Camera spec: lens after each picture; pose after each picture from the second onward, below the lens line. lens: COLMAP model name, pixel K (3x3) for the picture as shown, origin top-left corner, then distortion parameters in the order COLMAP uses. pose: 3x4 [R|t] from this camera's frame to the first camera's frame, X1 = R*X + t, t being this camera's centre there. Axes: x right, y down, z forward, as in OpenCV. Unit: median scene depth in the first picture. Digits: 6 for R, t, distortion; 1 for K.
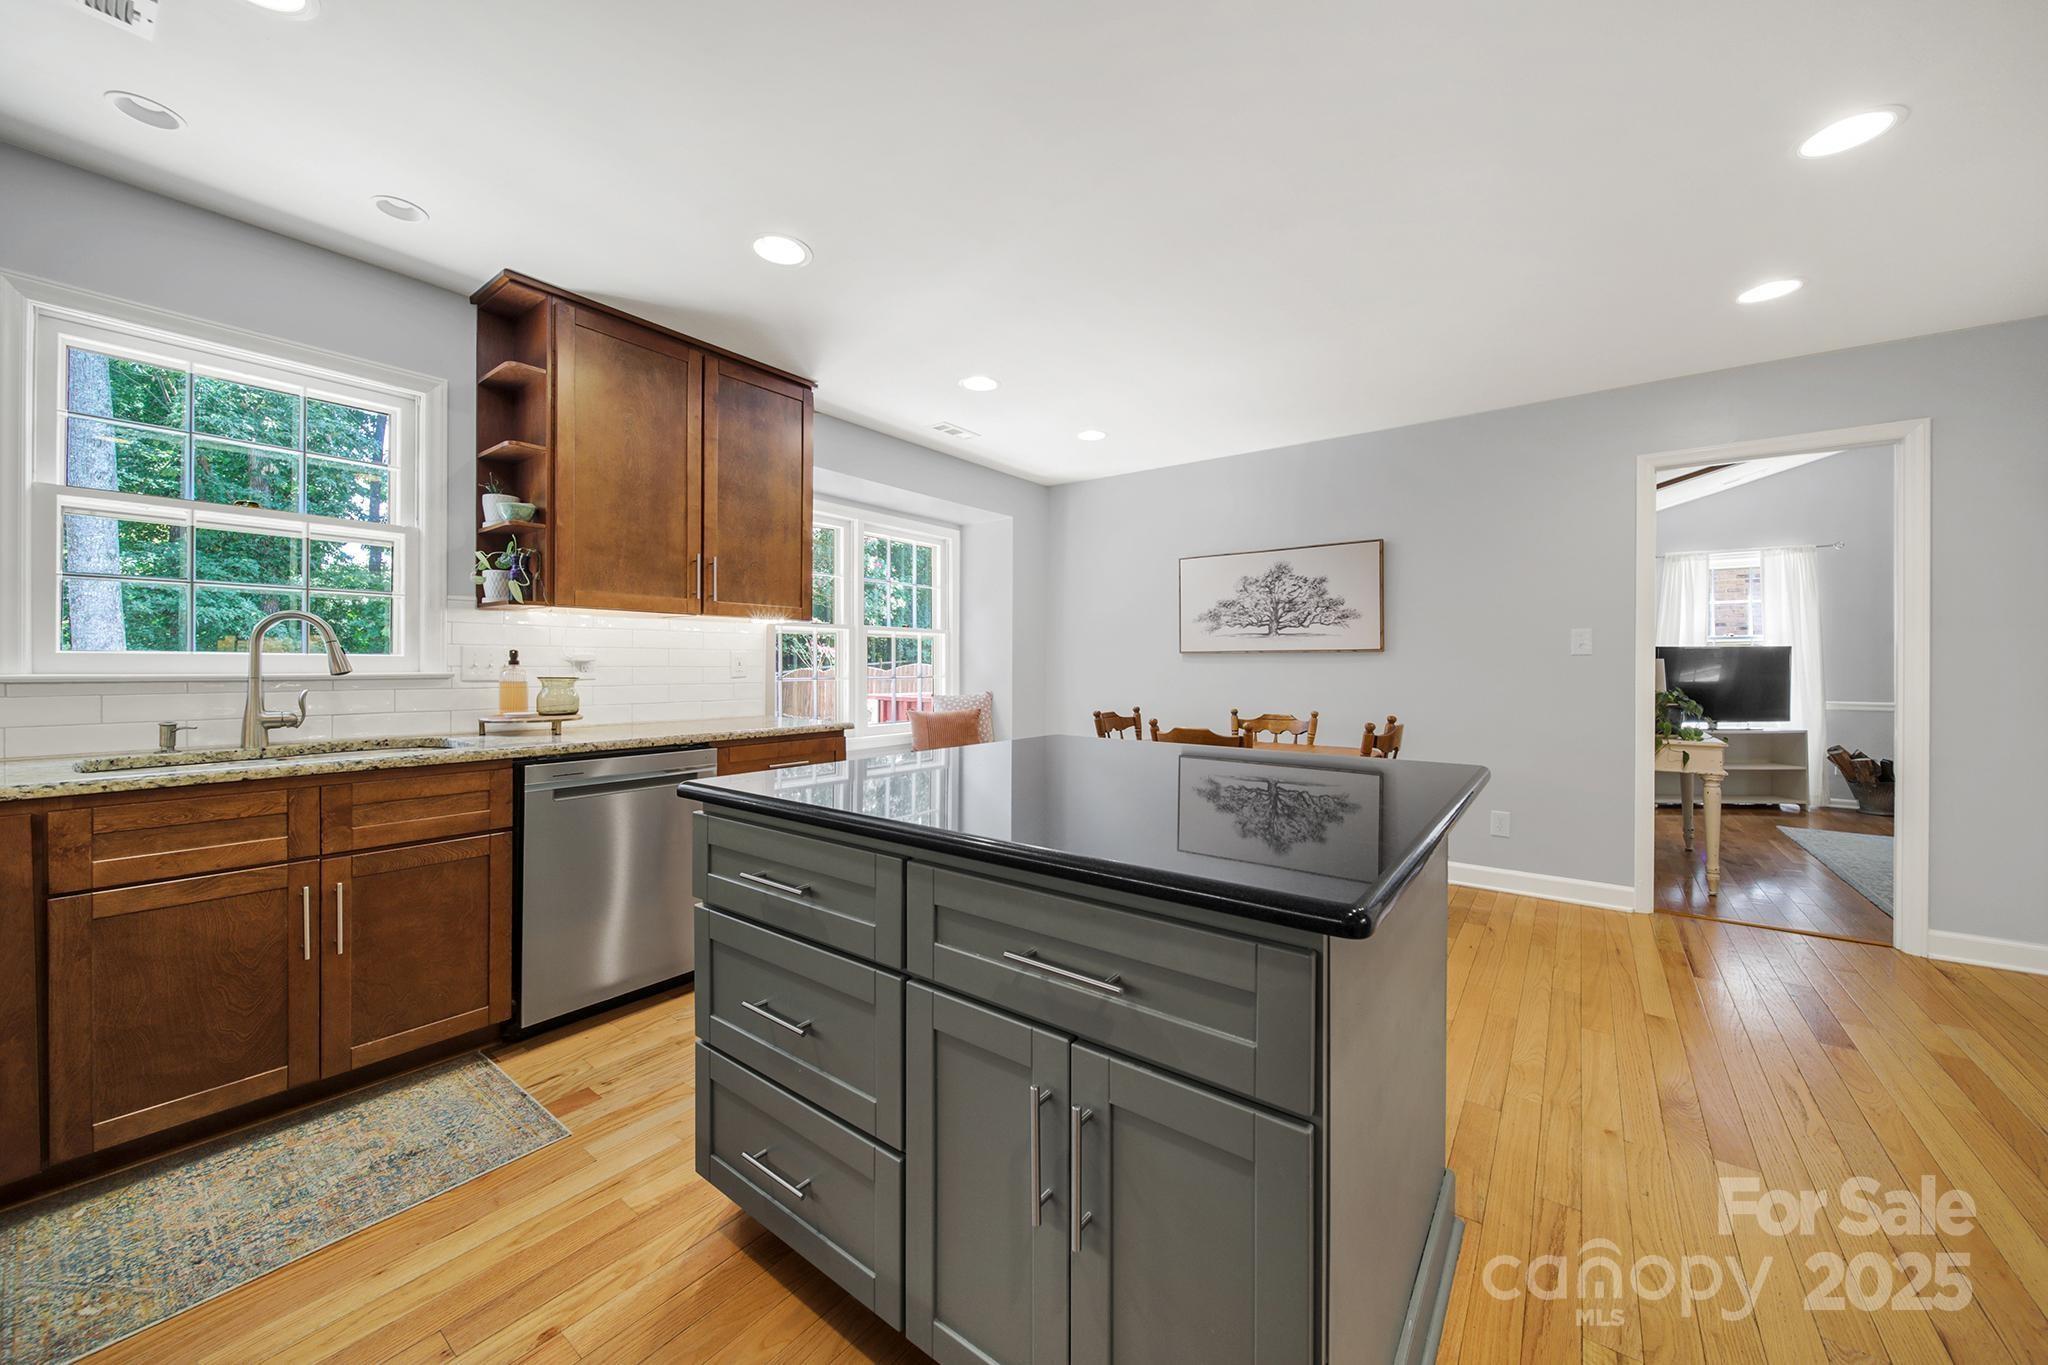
lens RADIAL K [[744.1, 0, 1023.9], [0, 744.1, 669.9], [0, 0, 1]] dist [0.002207, -0.003343]
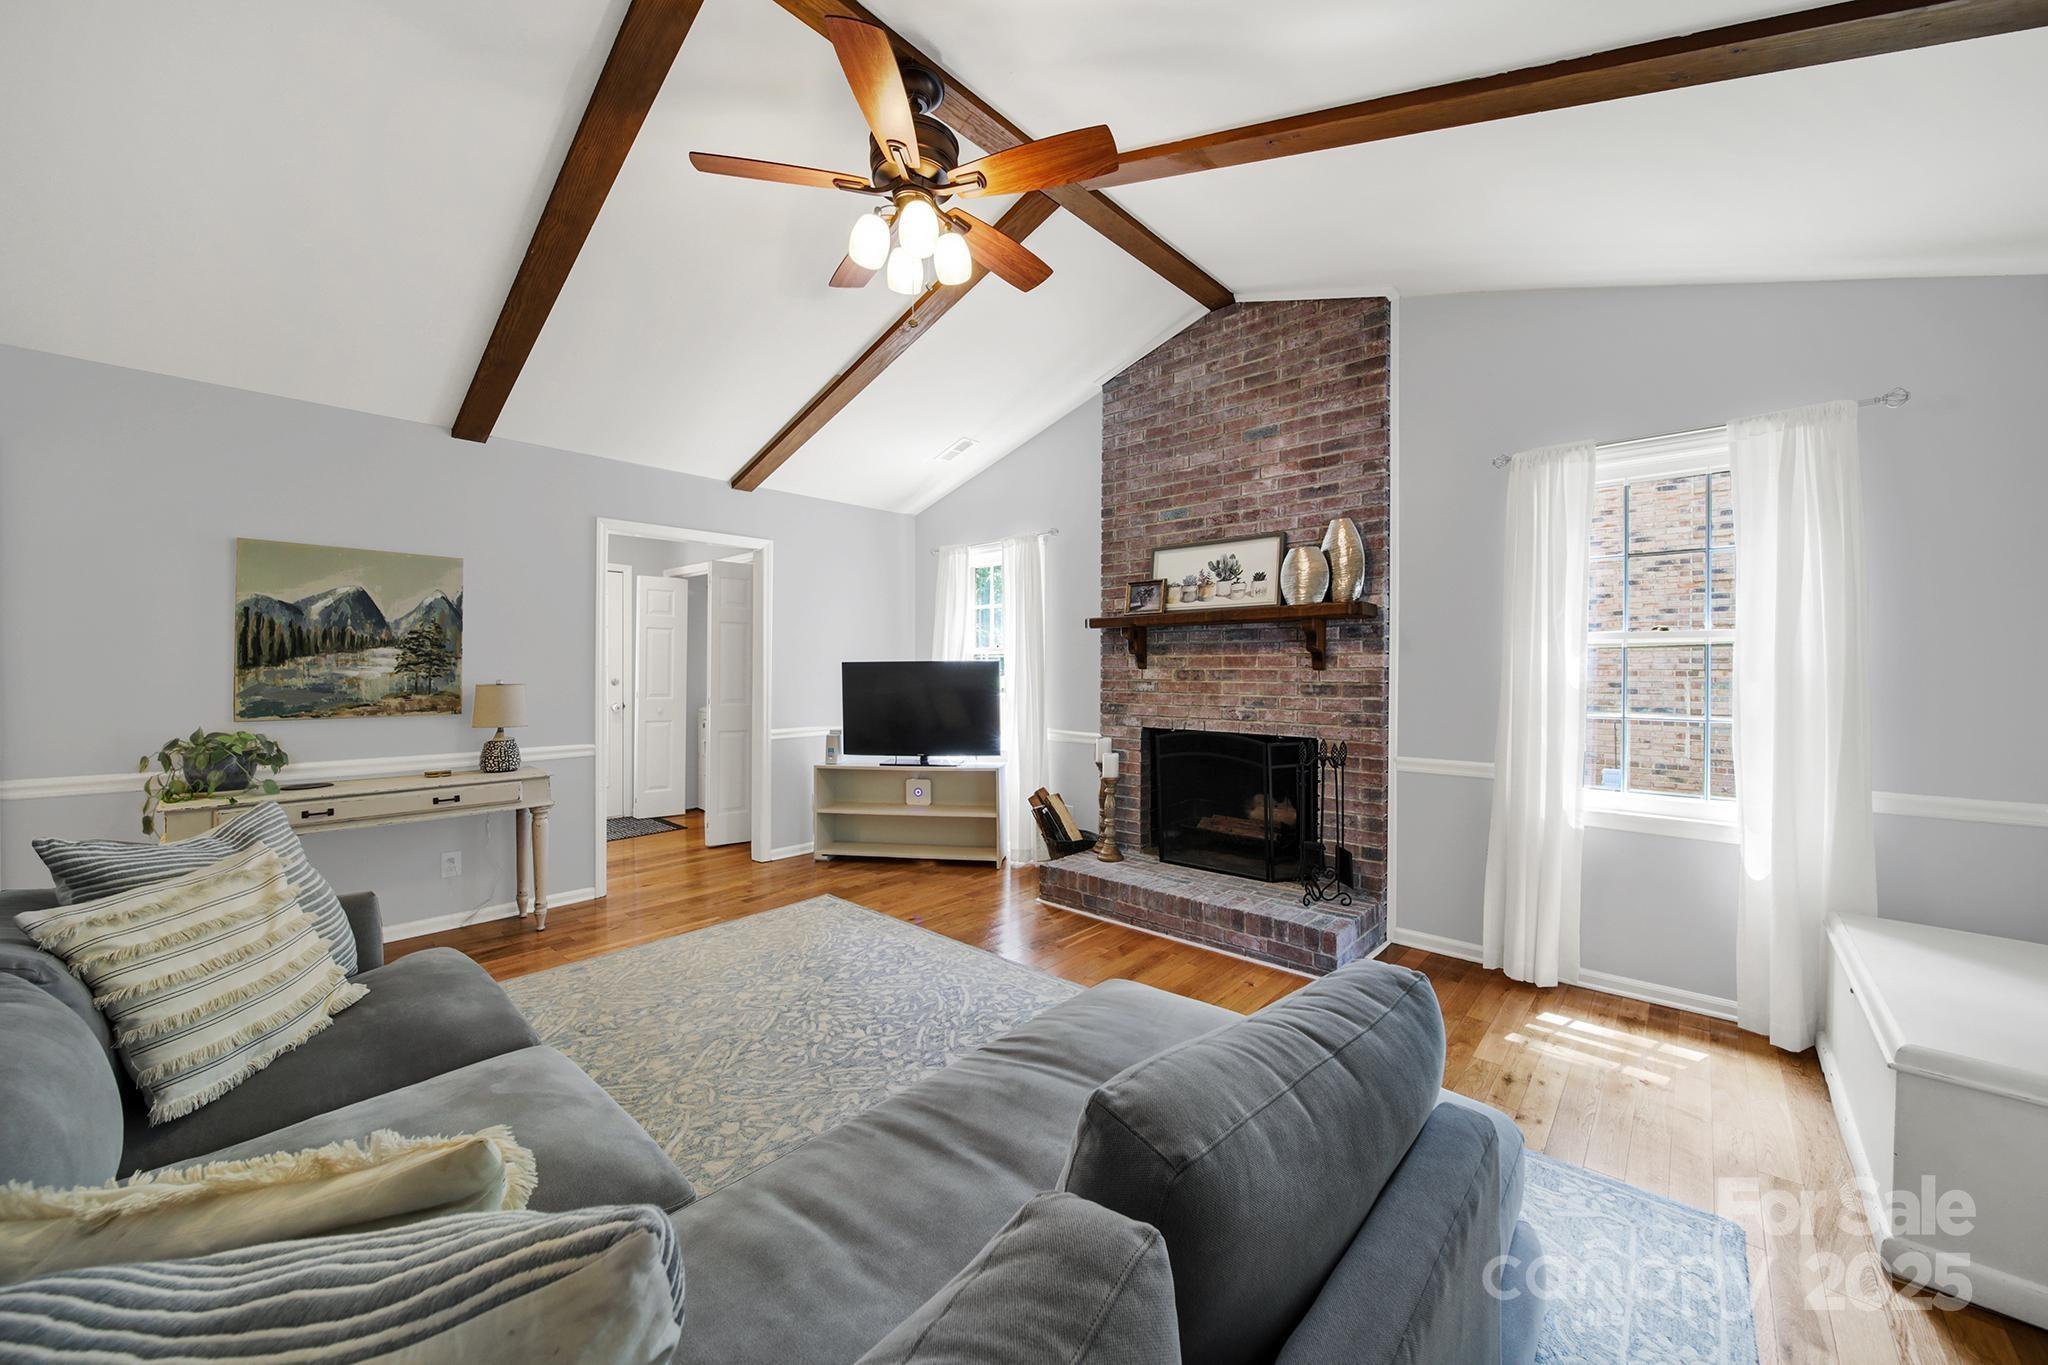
lens RADIAL K [[744.1, 0, 1023.9], [0, 744.1, 669.9], [0, 0, 1]] dist [0.002207, -0.003343]
pose [[0.995436, -0.001067, -0.095421, 1.593762], [0.000906, 0.999998, -0.001732, -0.029660], [0.095423, 0.001638, 0.995435, 0.292925]]
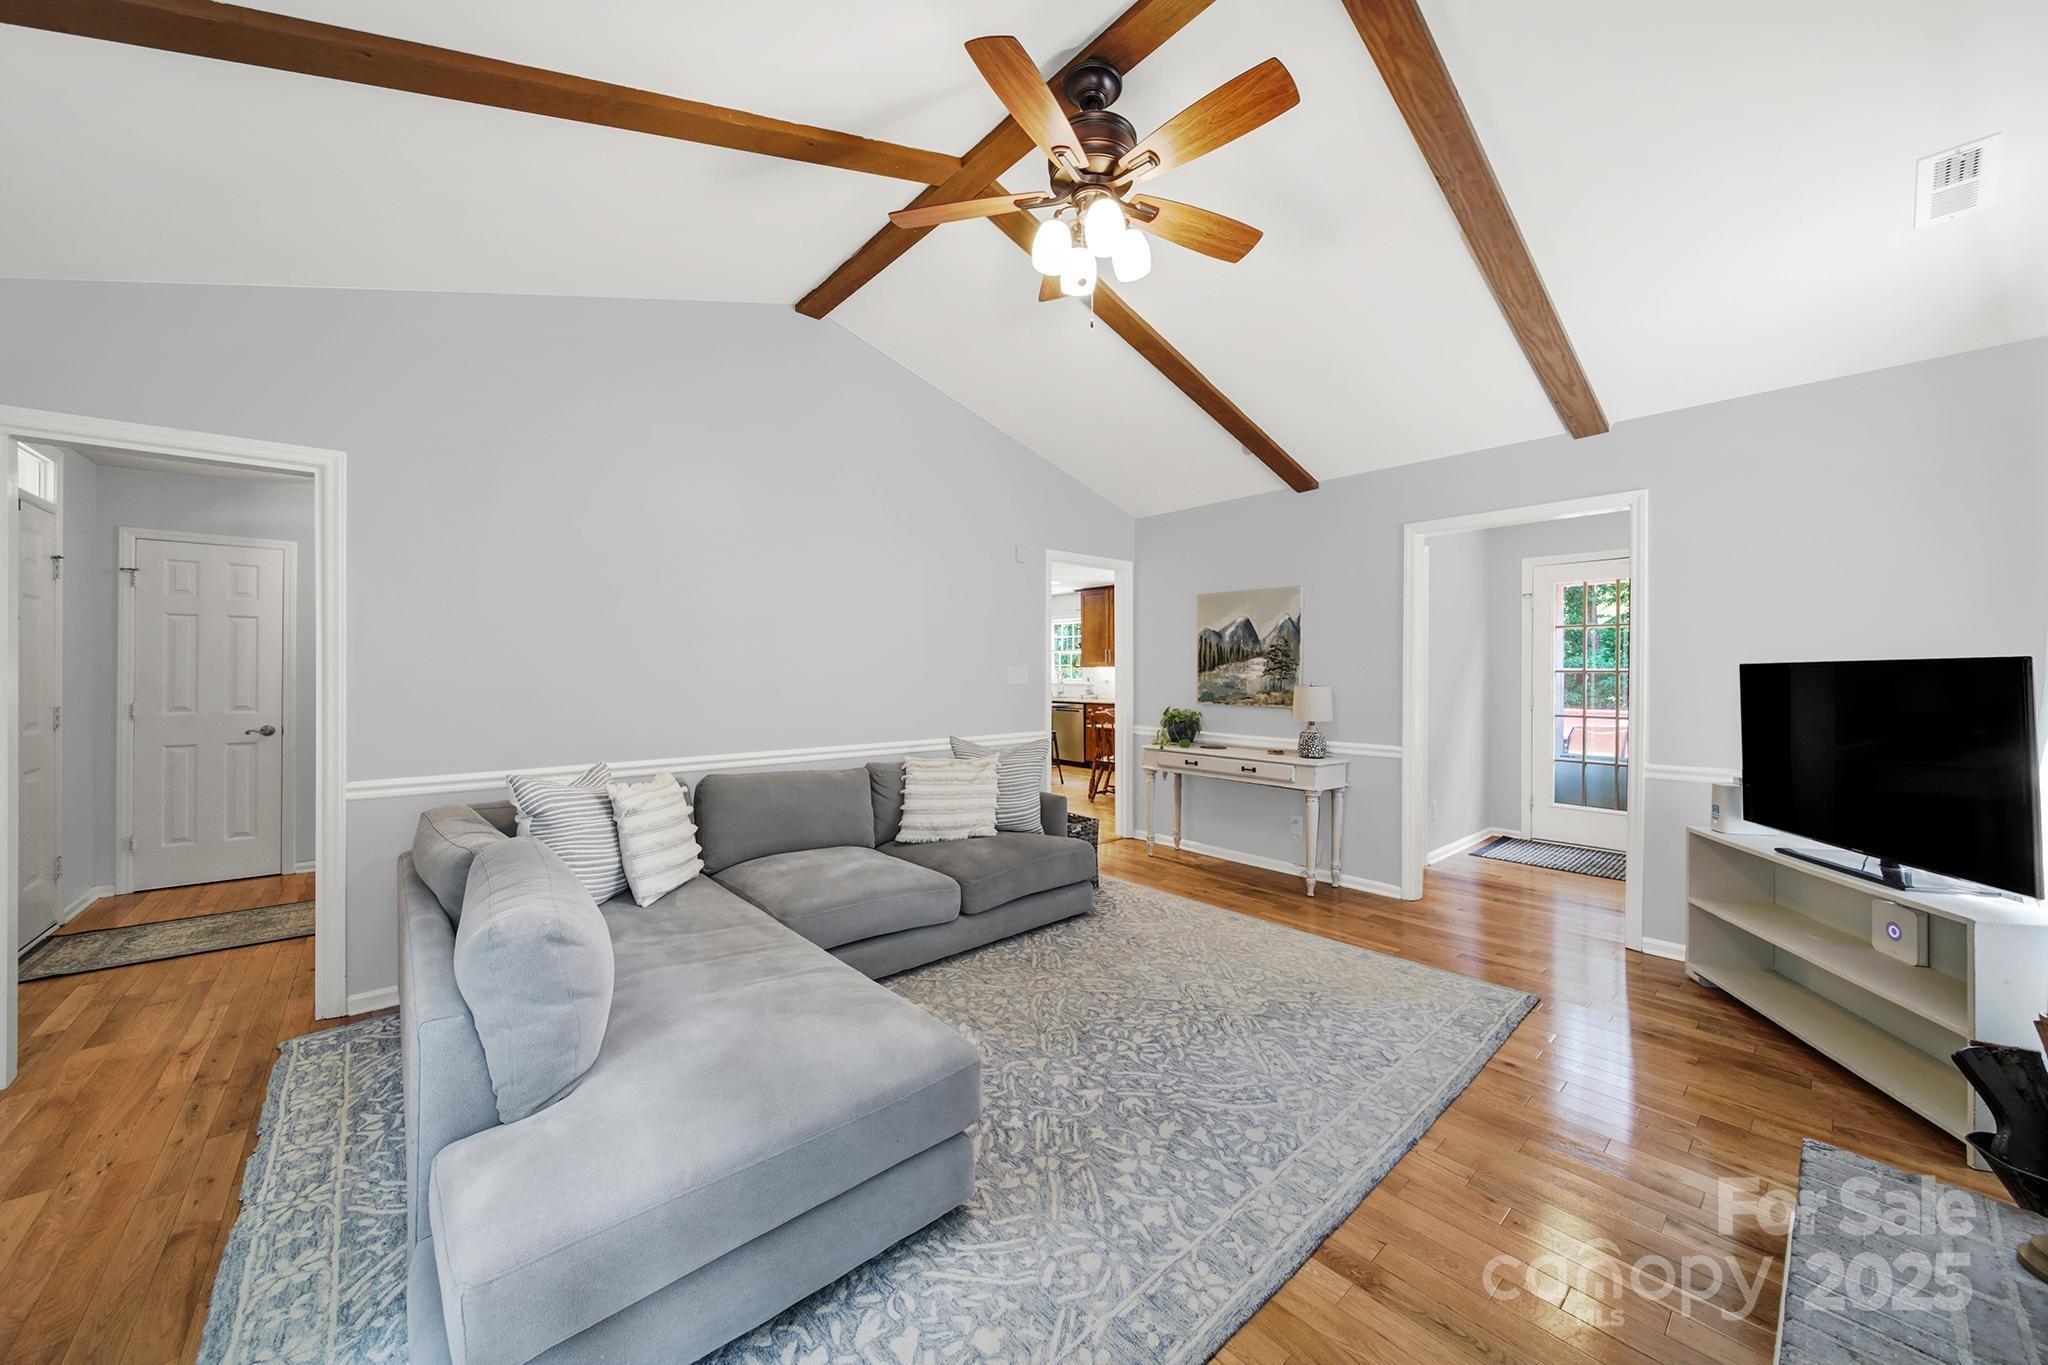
lens RADIAL K [[744.1, 0, 1023.9], [0, 744.1, 669.9], [0, 0, 1]] dist [0.002207, -0.003343]
pose [[-0.221175, -0.002048, -0.975232, 2.026314], [-0.005799, 0.999983, -0.000785, -0.034477], [0.975217, 0.005482, -0.221183, 0.942234]]
